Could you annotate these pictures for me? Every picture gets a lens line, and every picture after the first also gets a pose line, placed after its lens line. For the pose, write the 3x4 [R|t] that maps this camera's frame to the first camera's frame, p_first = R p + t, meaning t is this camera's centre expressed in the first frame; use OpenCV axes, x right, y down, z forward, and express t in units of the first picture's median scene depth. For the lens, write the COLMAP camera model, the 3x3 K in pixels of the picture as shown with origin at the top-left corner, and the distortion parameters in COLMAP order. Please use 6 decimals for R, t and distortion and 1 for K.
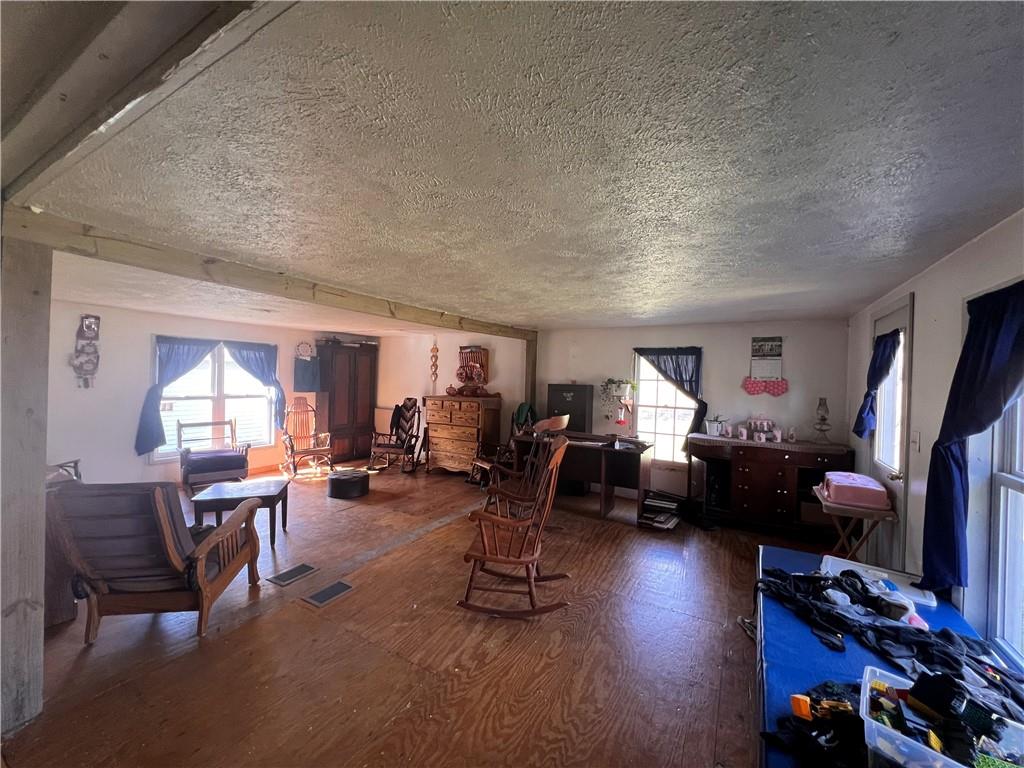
lens RADIAL K [[410.0, 0, 512.3], [0, 410.0, 382.6], [0, 0, 1]] dist [0.004316, -0.000154]
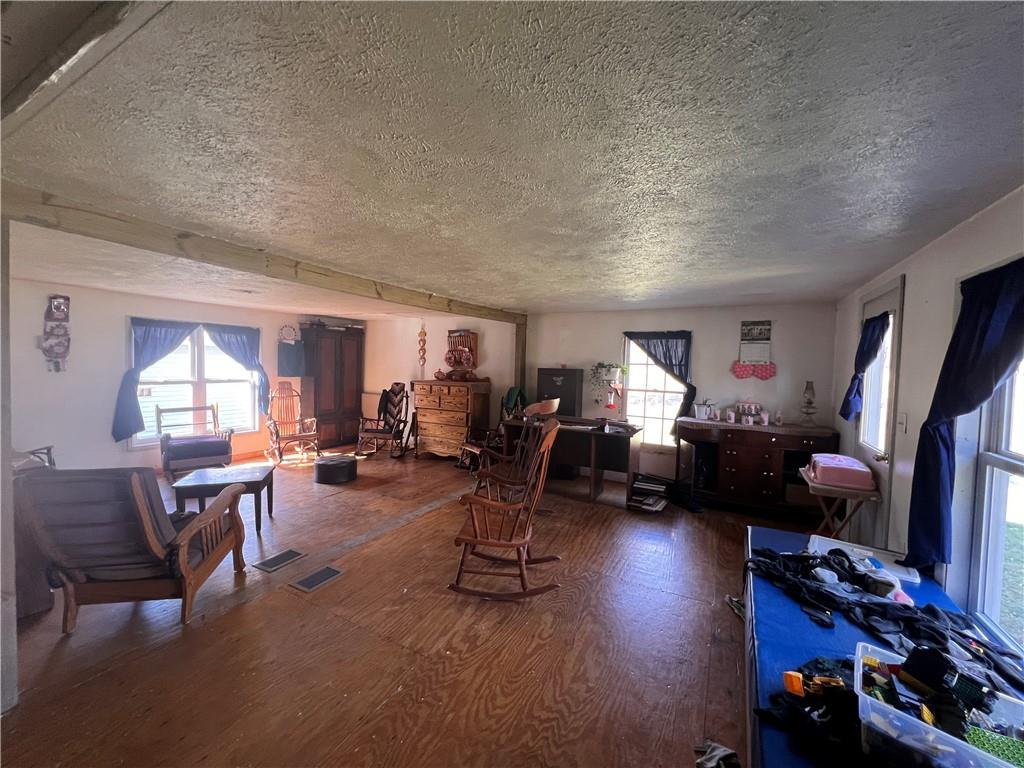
lens RADIAL K [[410.0, 0, 512.0], [0, 410.0, 382.4], [0, 0, 1]] dist [0.004316, -0.000154]
pose [[0.999610, -0.000950, 0.027921, -0.007207], [0.000010, 0.999433, 0.033657, 0.010046], [-0.027937, -0.033644, 0.999043, 0.020564]]
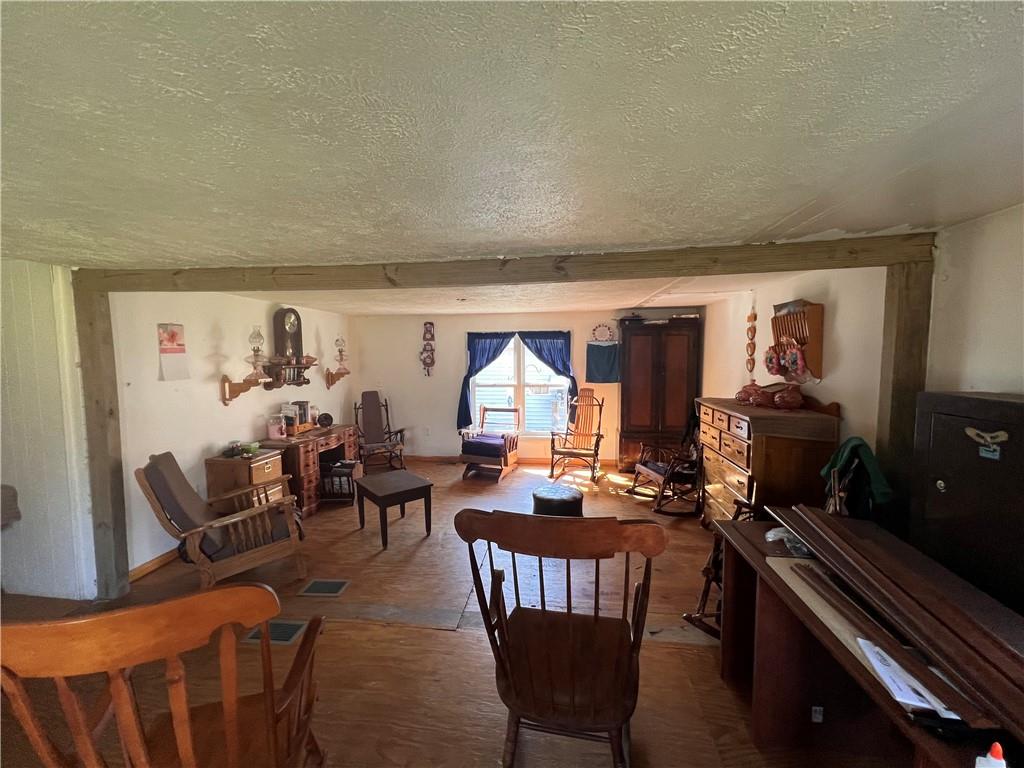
lens RADIAL K [[410.0, 0, 508.5], [0, 410.0, 381.1], [0, 0, 1]] dist [0.004316, -0.000154]
pose [[0.375799, 0.036527, -0.925981, 0.589700], [0.005053, 0.999127, 0.041464, -0.045210], [0.926688, -0.020261, 0.375286, 1.319010]]
